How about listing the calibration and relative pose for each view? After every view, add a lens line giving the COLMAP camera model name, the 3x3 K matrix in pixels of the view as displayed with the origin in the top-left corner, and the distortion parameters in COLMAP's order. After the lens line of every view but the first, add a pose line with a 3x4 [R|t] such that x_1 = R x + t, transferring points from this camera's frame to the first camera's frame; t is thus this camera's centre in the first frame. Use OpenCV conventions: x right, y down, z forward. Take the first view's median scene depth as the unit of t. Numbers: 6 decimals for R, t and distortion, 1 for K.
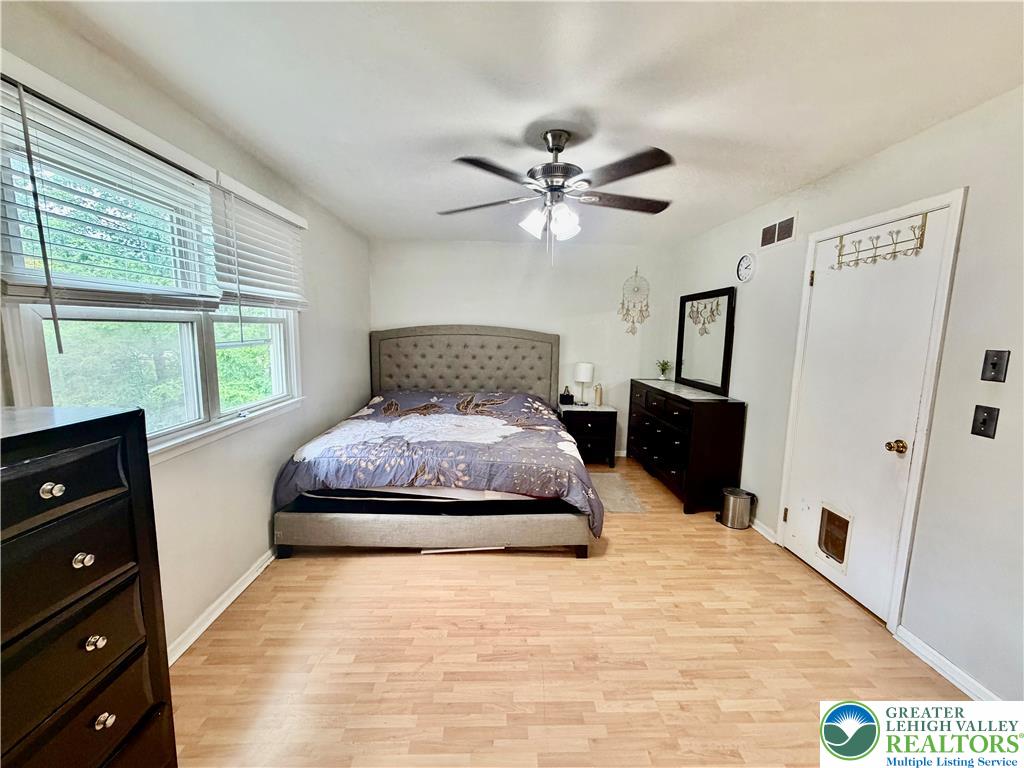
lens RADIAL K [[407.0, 0, 511.0], [0, 407.0, 384.7], [0, 0, 1]] dist [-0.001074, 0.000534]
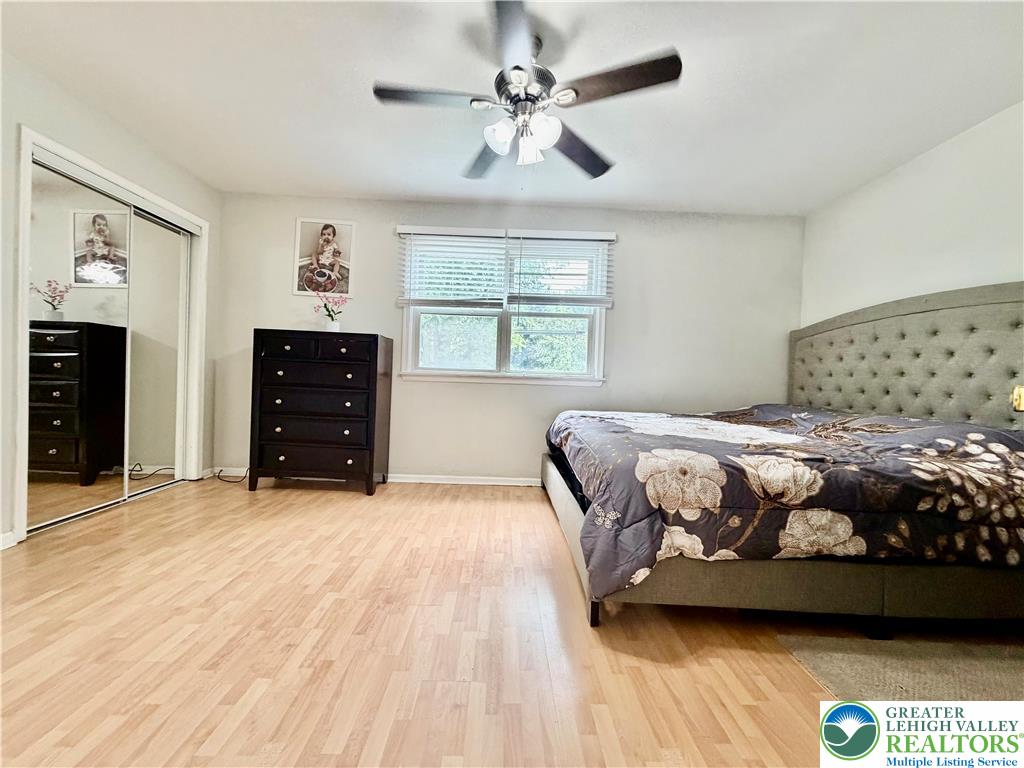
lens RADIAL K [[407.0, 0, 508.4], [0, 407.0, 382.3], [0, 0, 1]] dist [-0.001074, 0.000534]
pose [[-0.015462, -0.008359, -0.999846, 0.908733], [-0.167651, 0.985830, -0.005650, 0.124049], [0.985725, 0.167537, -0.016644, 0.980151]]
